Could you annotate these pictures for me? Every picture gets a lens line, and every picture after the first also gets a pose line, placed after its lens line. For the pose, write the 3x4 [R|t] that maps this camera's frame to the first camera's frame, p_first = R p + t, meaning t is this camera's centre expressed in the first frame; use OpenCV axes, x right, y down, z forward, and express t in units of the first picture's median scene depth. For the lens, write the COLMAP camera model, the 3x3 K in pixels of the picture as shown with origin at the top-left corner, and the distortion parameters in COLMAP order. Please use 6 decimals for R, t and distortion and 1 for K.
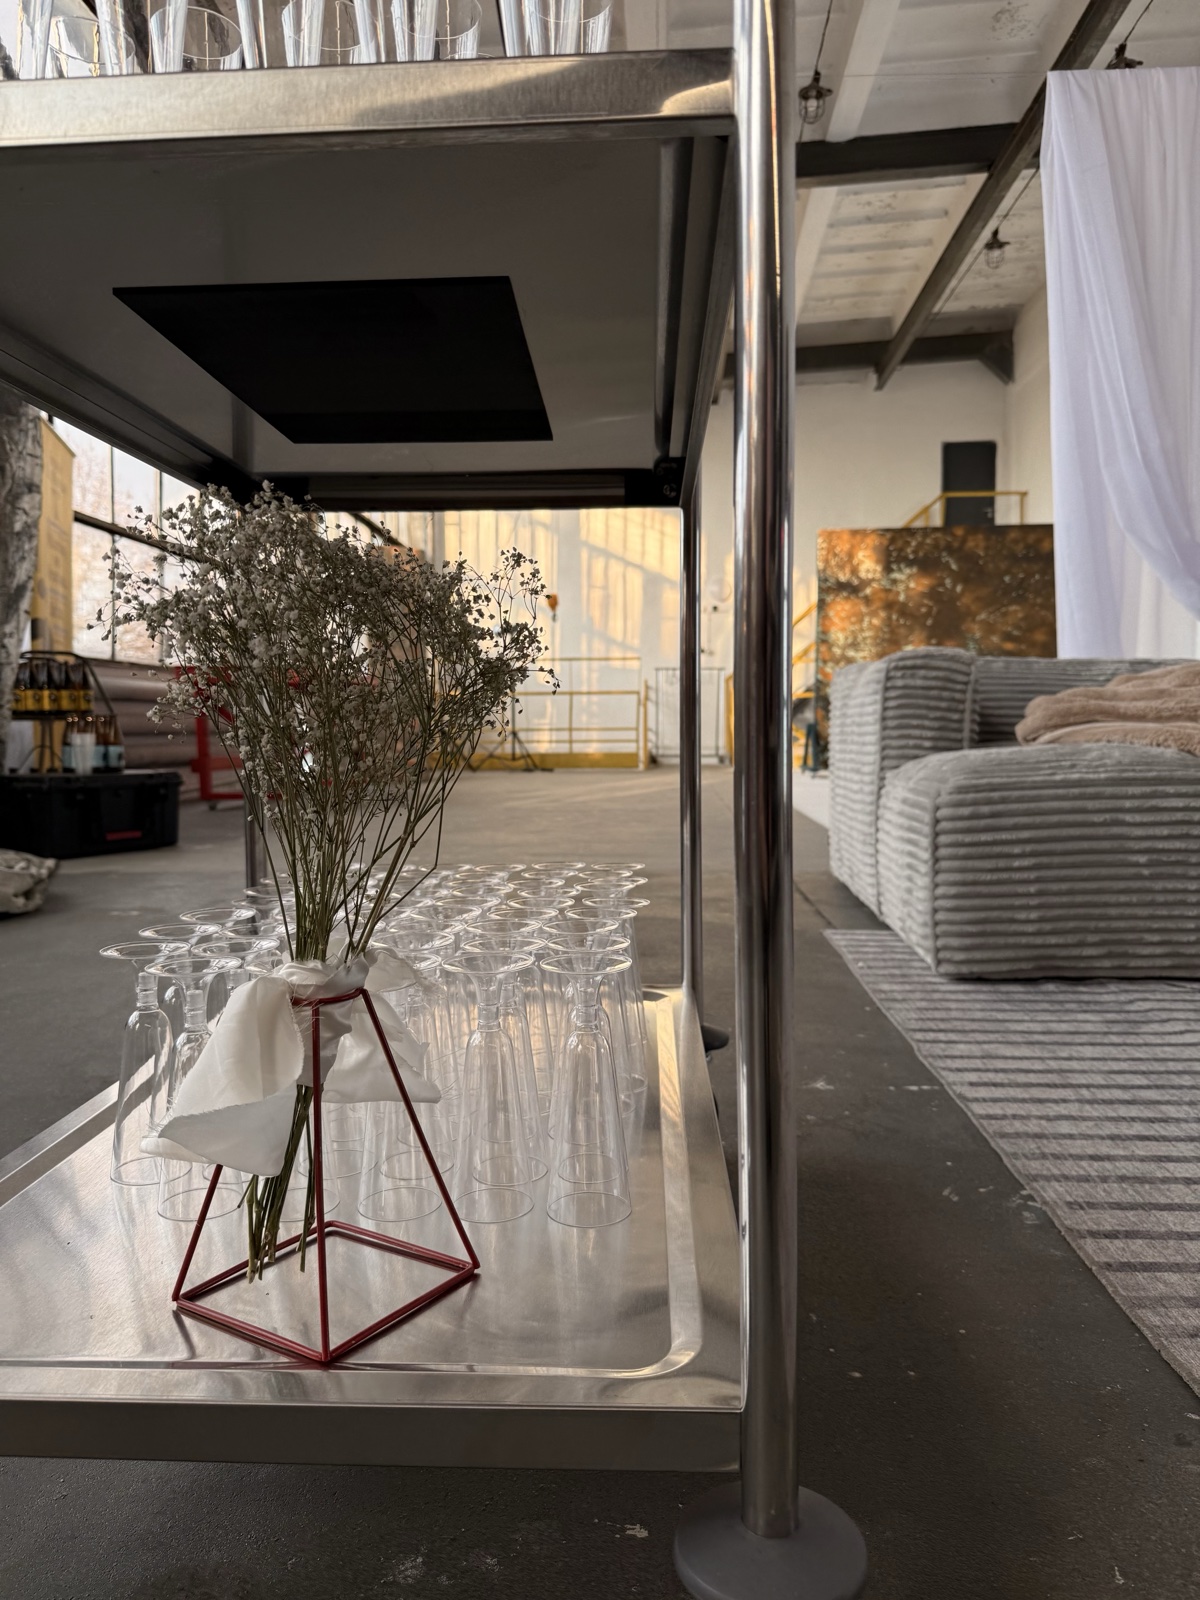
lens RADIAL K [[1136.7, 0, 608.4], [0, 1136.7, 789.1], [0, 0, 1]] dist [0.052248, -0.049424]
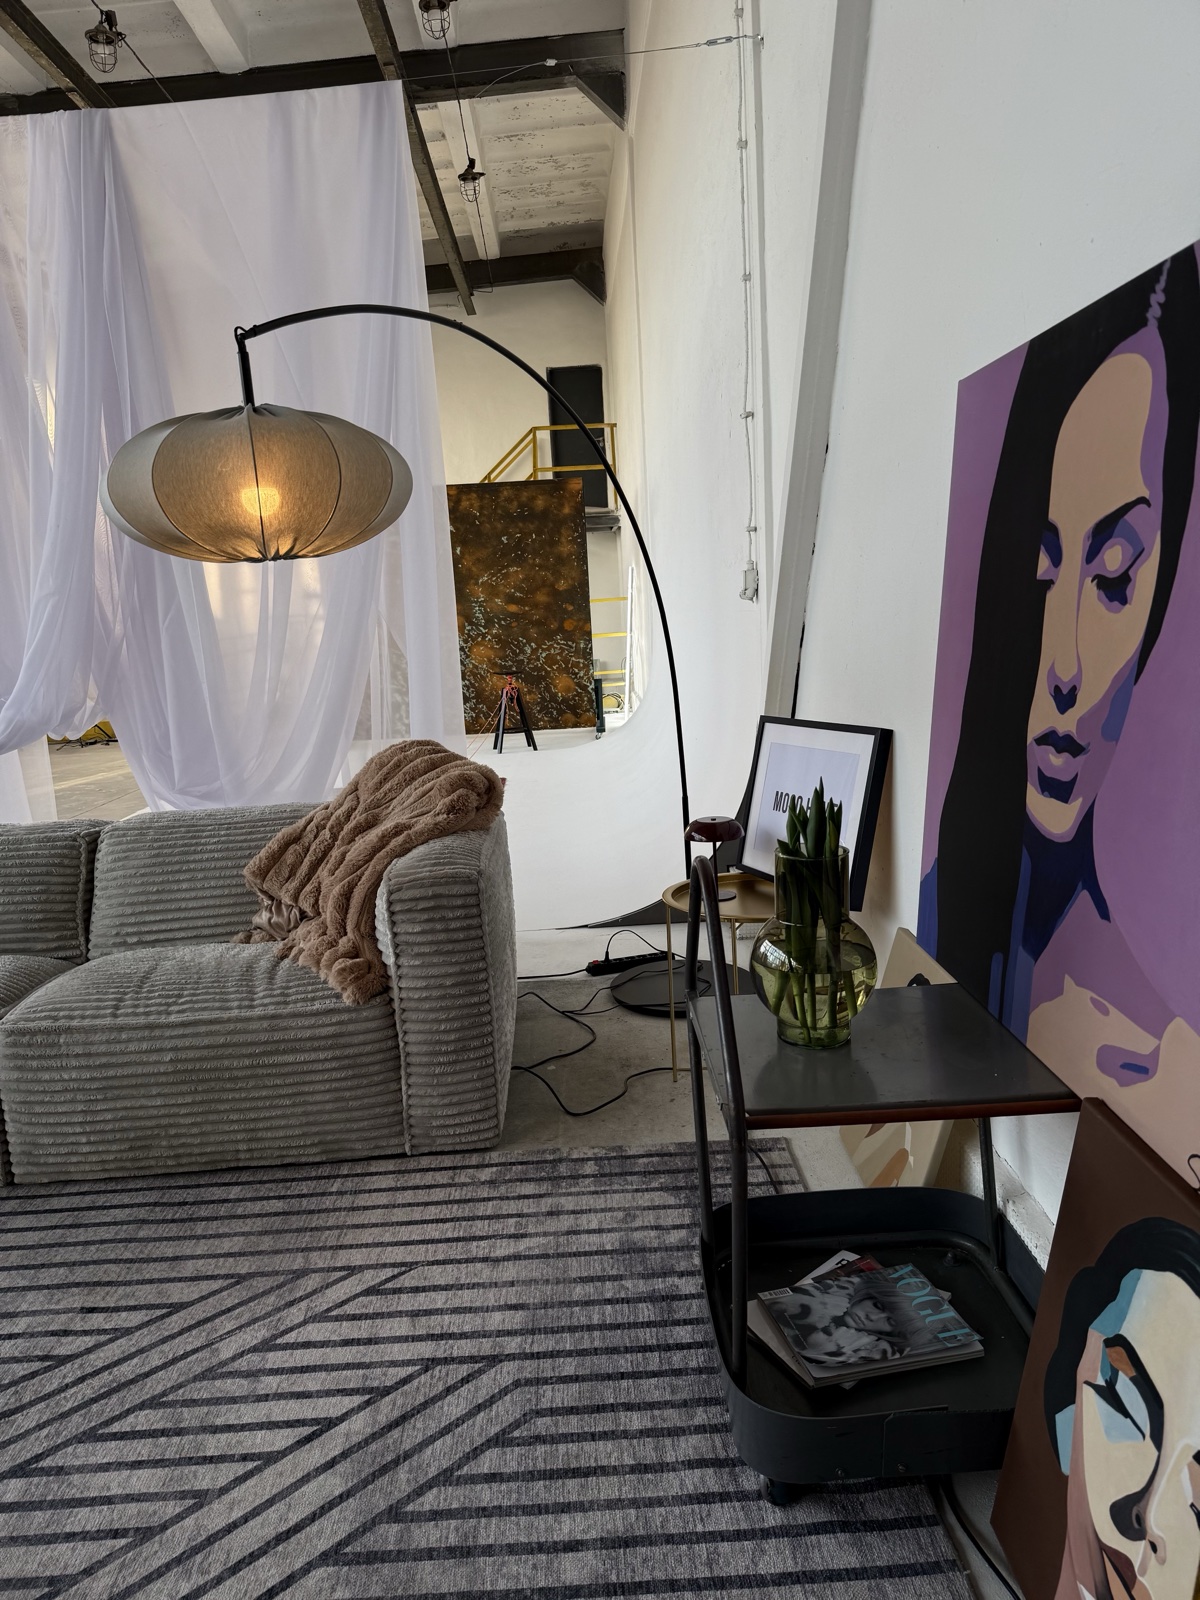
lens RADIAL K [[1136.7, 0, 586.6], [0, 1136.7, 798.4], [0, 0, 1]] dist [0.052248, -0.049424]
pose [[0.996310, -0.056397, 0.064691, 1.741995], [0.049104, 0.992798, 0.109272, -0.342280], [-0.070388, -0.105693, 0.991905, 0.050161]]
